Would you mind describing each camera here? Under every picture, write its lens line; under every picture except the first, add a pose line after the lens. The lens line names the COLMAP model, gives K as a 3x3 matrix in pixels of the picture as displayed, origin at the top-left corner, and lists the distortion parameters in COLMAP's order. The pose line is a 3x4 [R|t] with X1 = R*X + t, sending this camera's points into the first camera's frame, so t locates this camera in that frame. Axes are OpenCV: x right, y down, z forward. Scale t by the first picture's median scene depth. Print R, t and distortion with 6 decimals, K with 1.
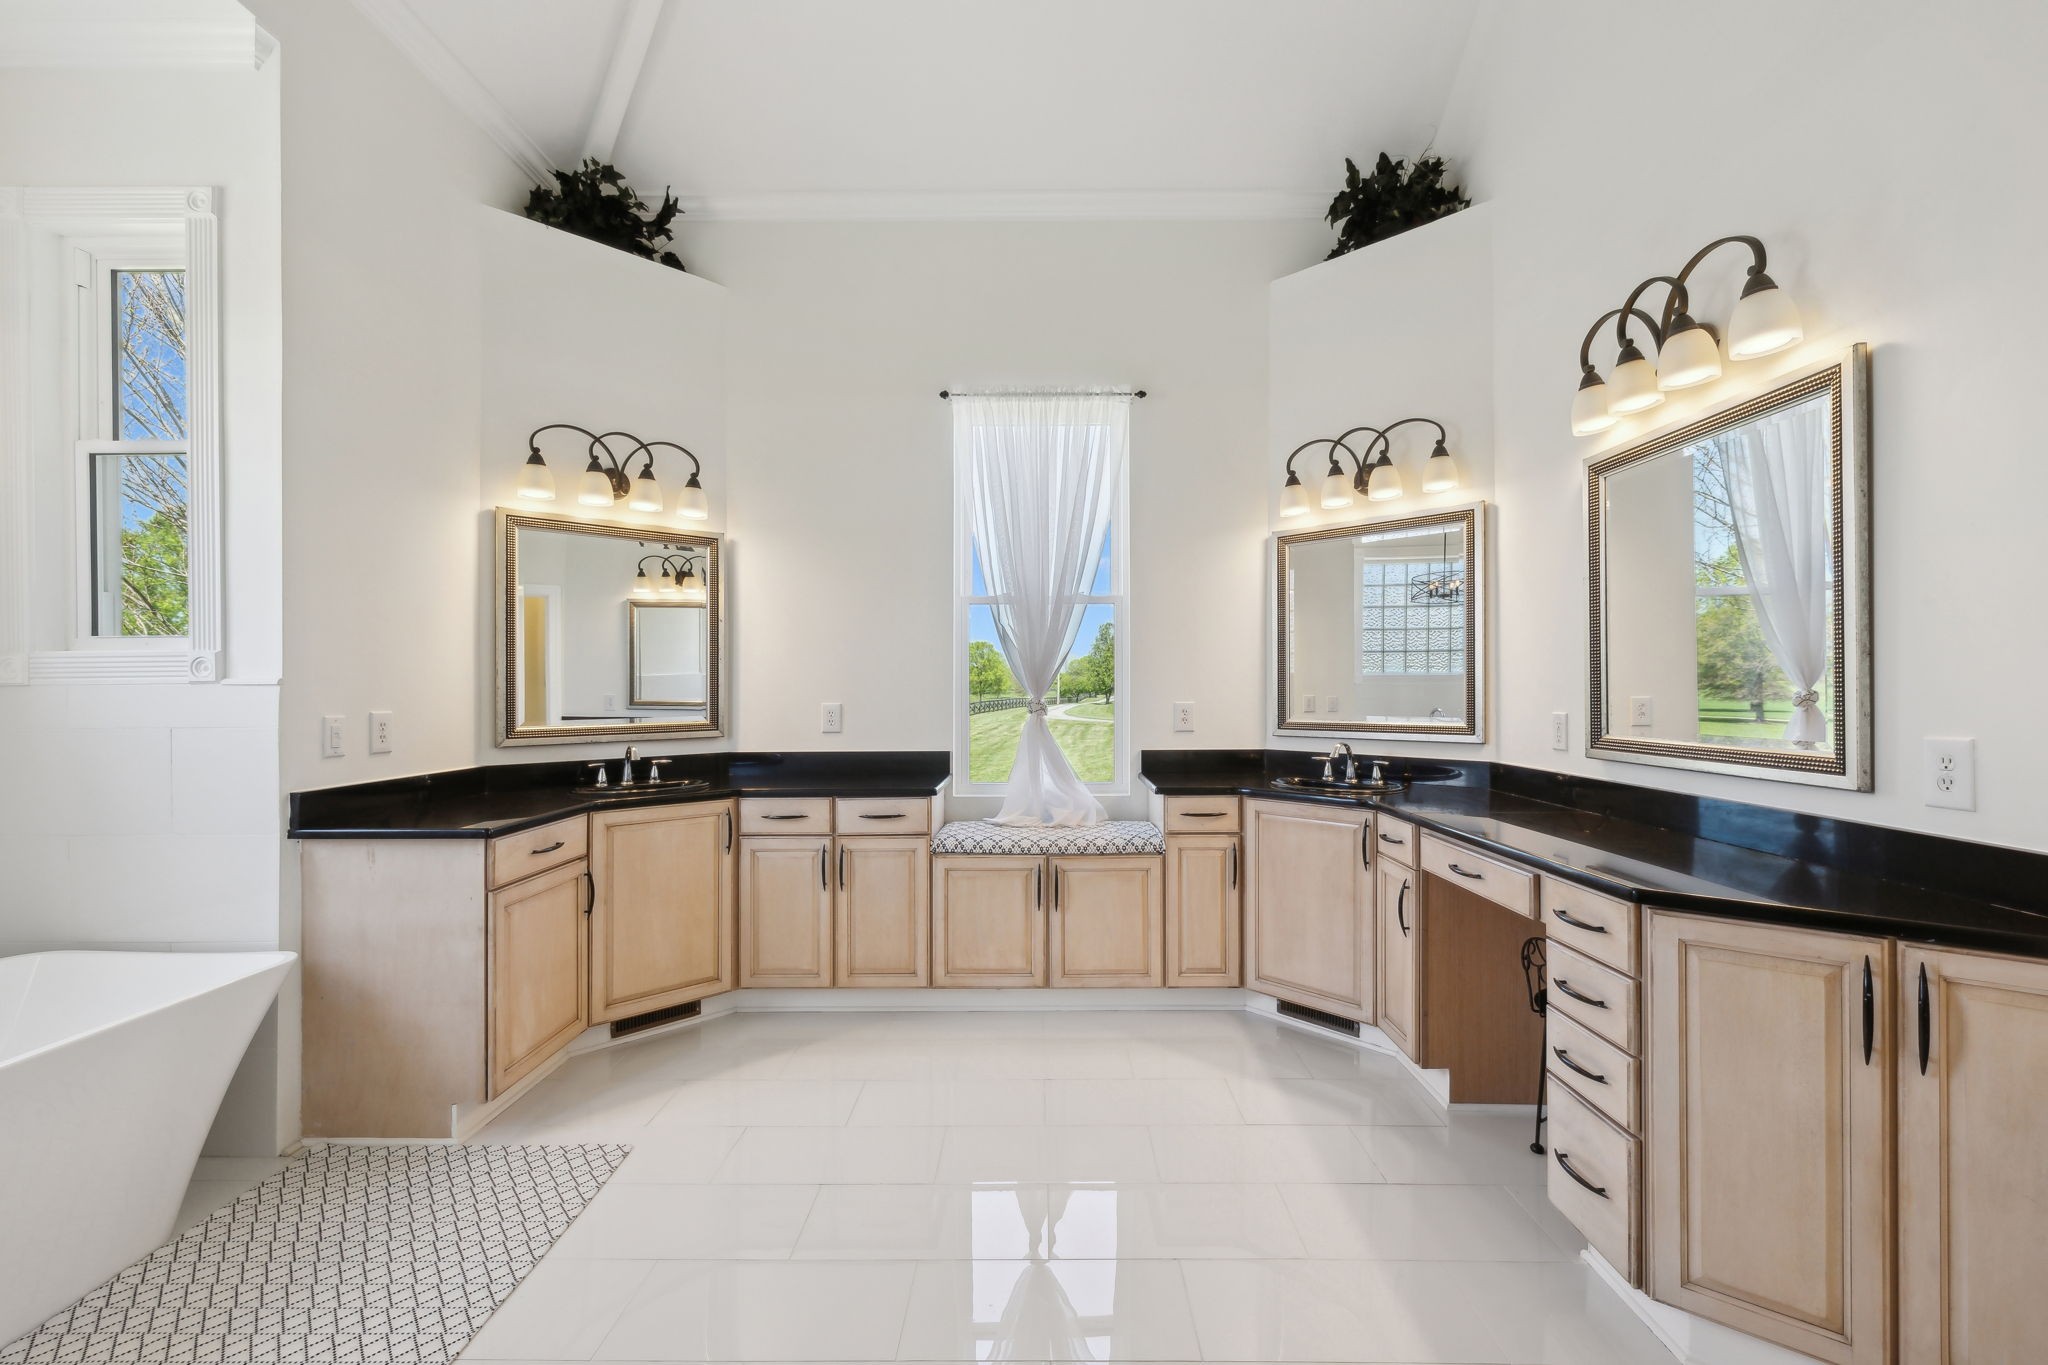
lens RADIAL K [[837.3, 0, 1024.8], [0, 837.3, 680.1], [0, 0, 1]] dist [-0.000399, 0.000088]
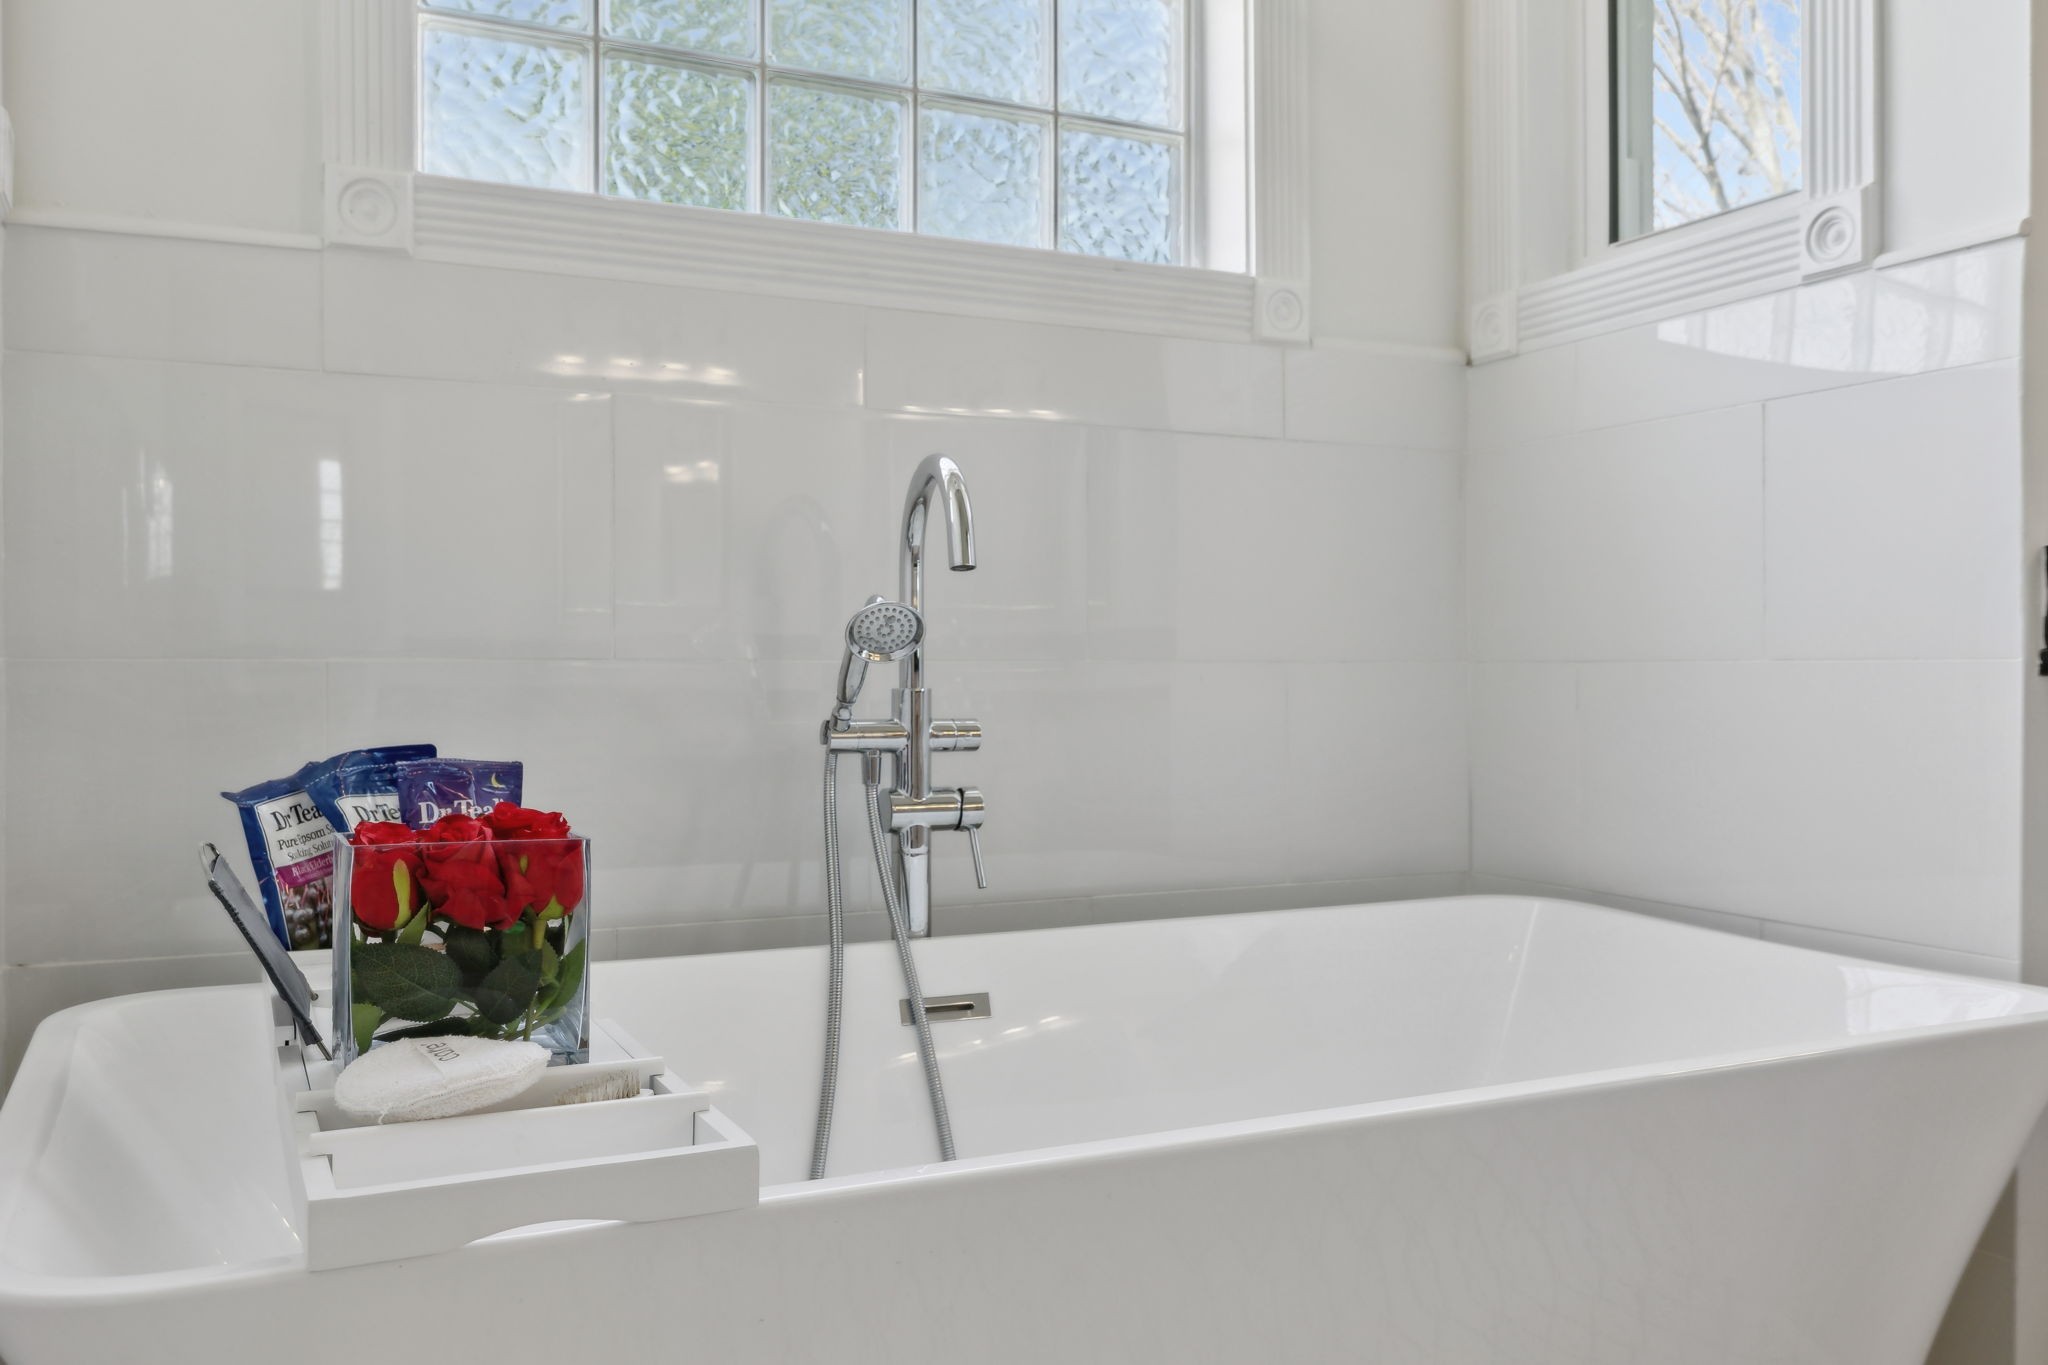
lens RADIAL K [[1671.6, 0, 1021.7], [0, 1671.6, 674.6], [0, 0, 1]] dist [0.006231, -0.006166]
pose [[0.445715, 0.016853, -0.895016, -0.419654], [0.003091, 0.999788, 0.020365, 0.166541], [0.895170, -0.011843, 0.445568, 0.286198]]
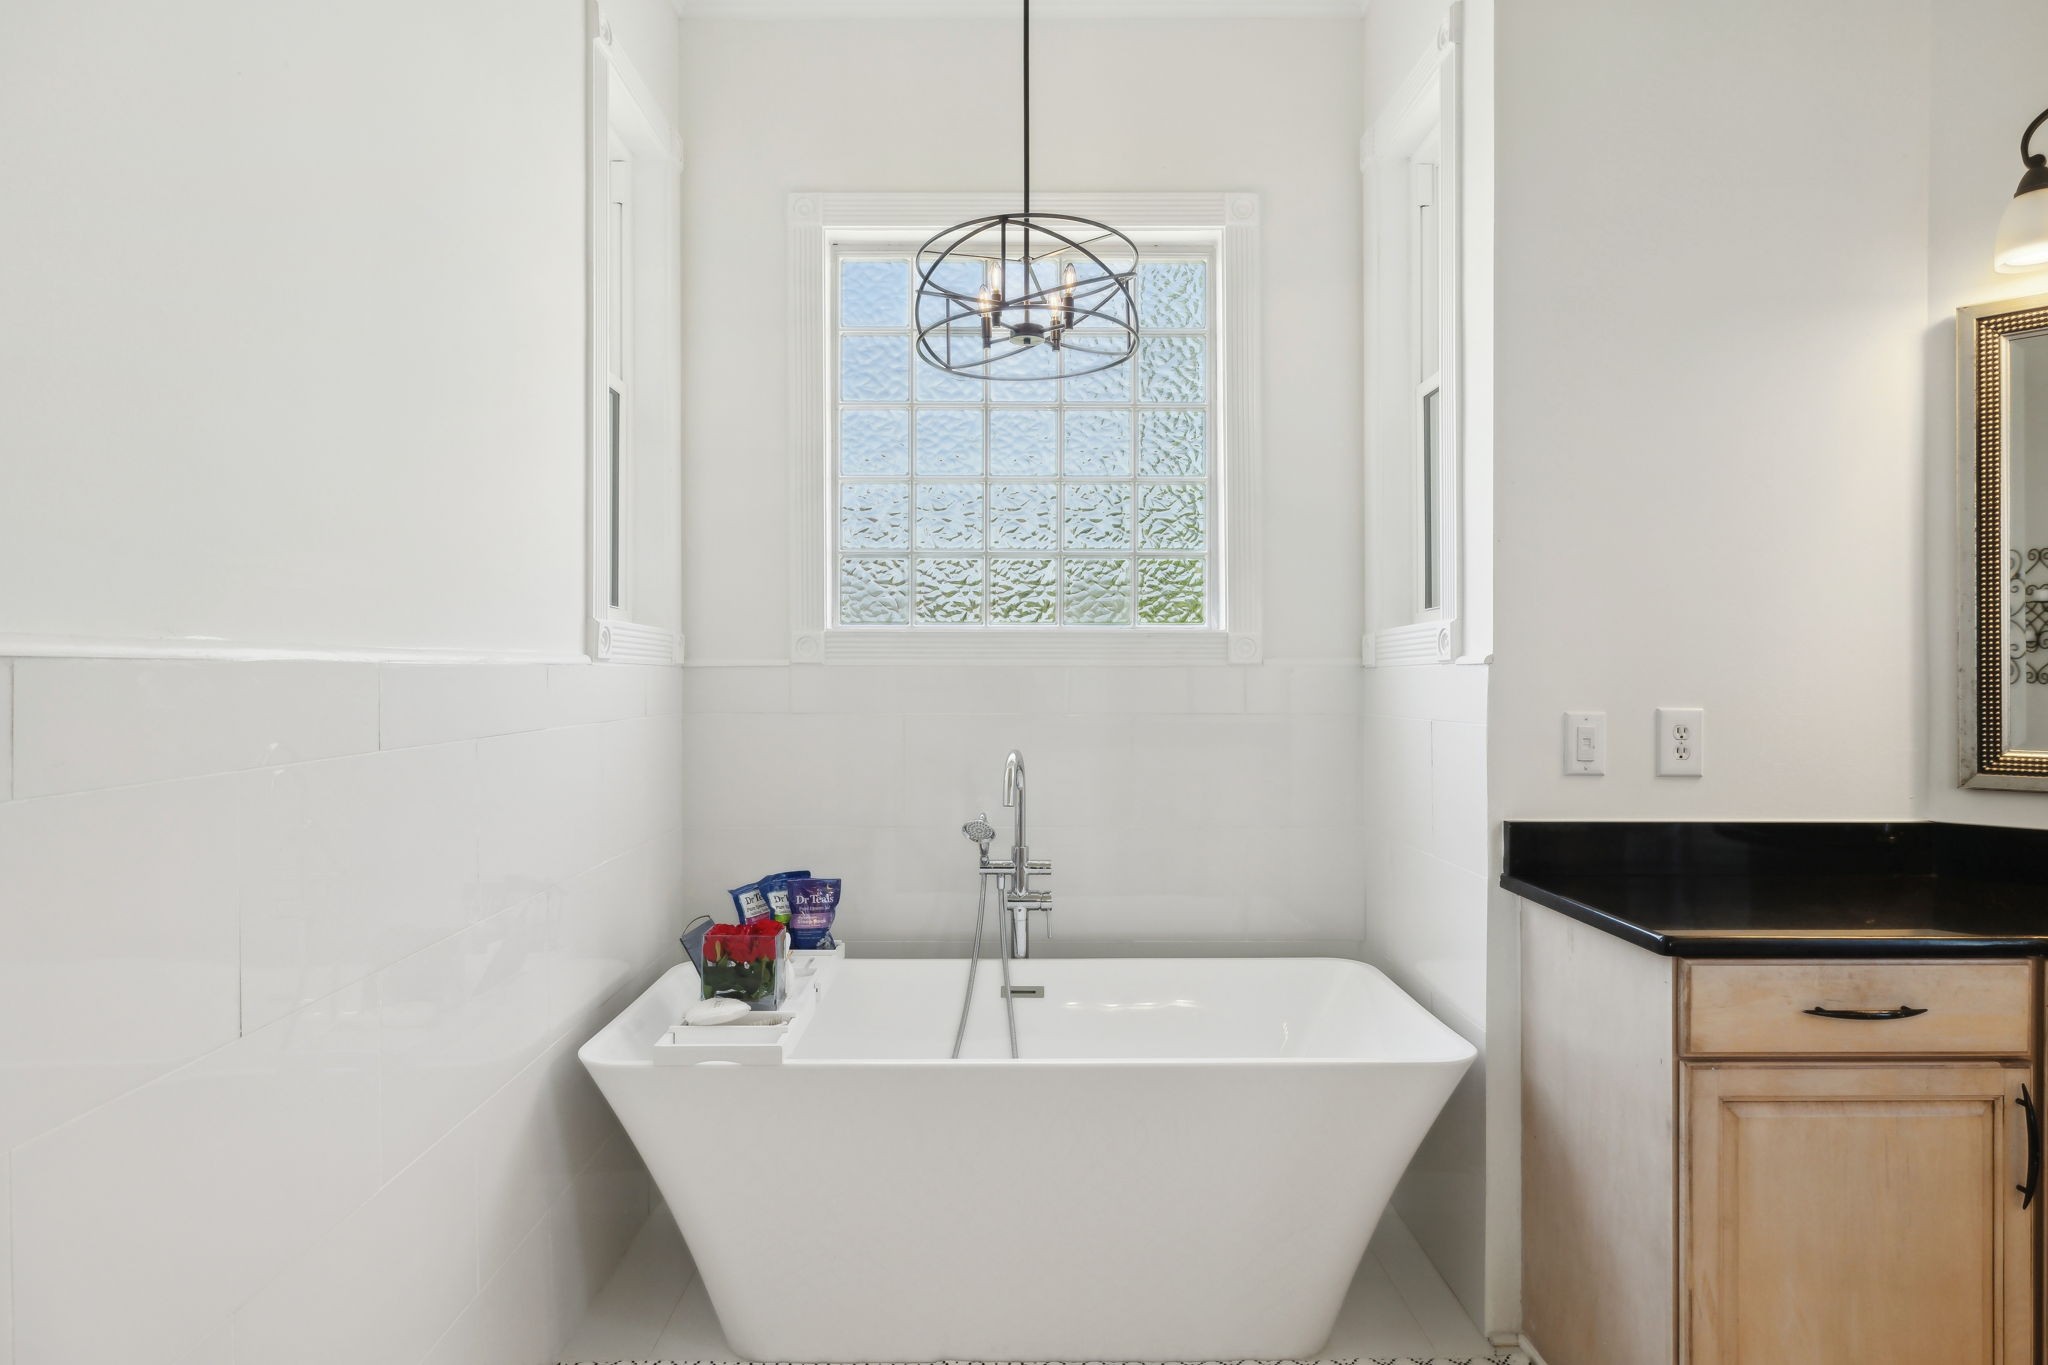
lens RADIAL K [[1177.2, 0, 1028.8], [0, 1177.2, 687.8], [0, 0, 1]] dist [-0.005777, -0.000051]
pose [[0.025934, 0.017235, -0.999515, 0.078501], [0.008076, 0.999815, 0.017449, 0.004395], [0.999631, -0.008524, 0.025790, 0.560978]]
